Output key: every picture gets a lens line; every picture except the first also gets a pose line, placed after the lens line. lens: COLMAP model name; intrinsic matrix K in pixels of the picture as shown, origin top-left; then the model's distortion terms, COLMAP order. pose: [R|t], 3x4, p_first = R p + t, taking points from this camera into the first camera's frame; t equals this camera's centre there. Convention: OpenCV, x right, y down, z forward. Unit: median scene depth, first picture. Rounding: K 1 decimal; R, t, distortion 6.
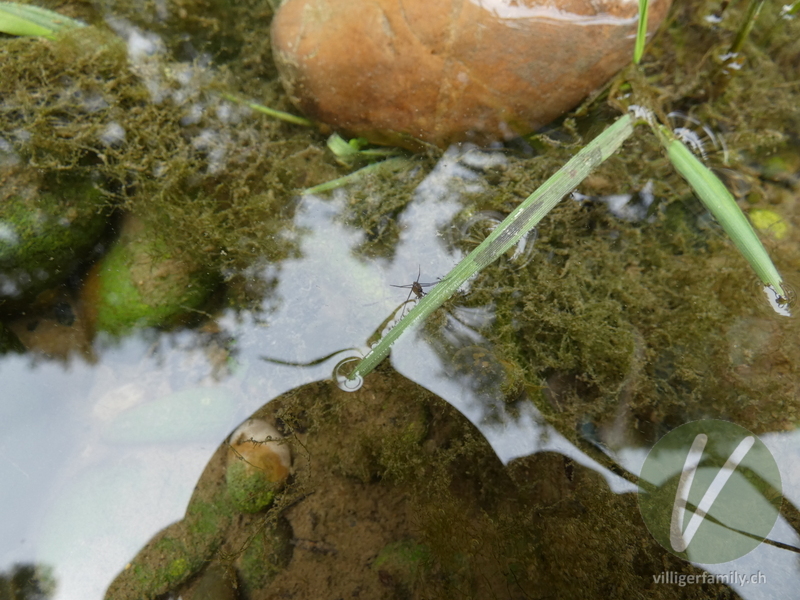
lens RADIAL K [[509.9, 0, 400.0], [0, 509.9, 300.0], [0, 0, 1]] dist [0.092094, 0.001063]
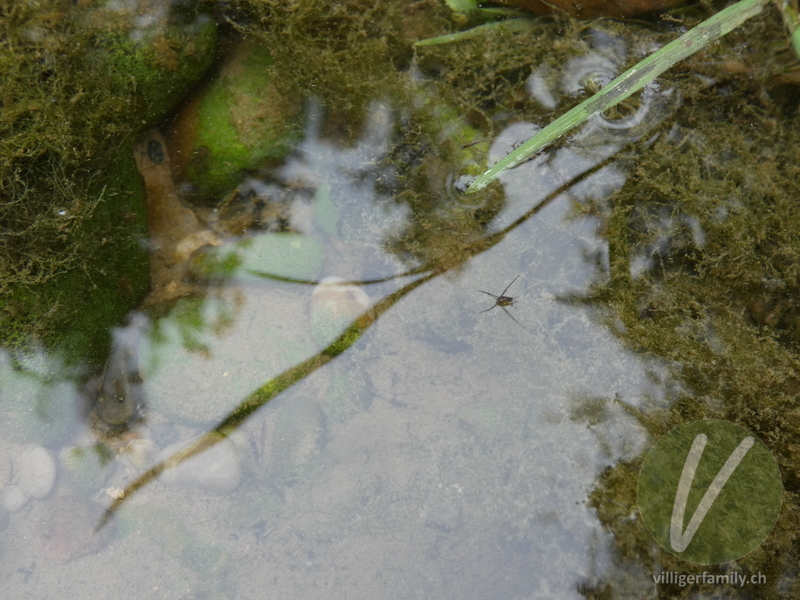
lens RADIAL K [[1116.2, 0, 400.0], [0, 1116.2, 300.0], [0, 0, 1]] dist [-0.032219, -0.007417]
pose [[0.991834, 0.107683, -0.068334, -0.028281], [-0.111157, 0.992582, -0.049249, 0.361502], [0.062524, 0.056443, 0.996446, -1.008225]]
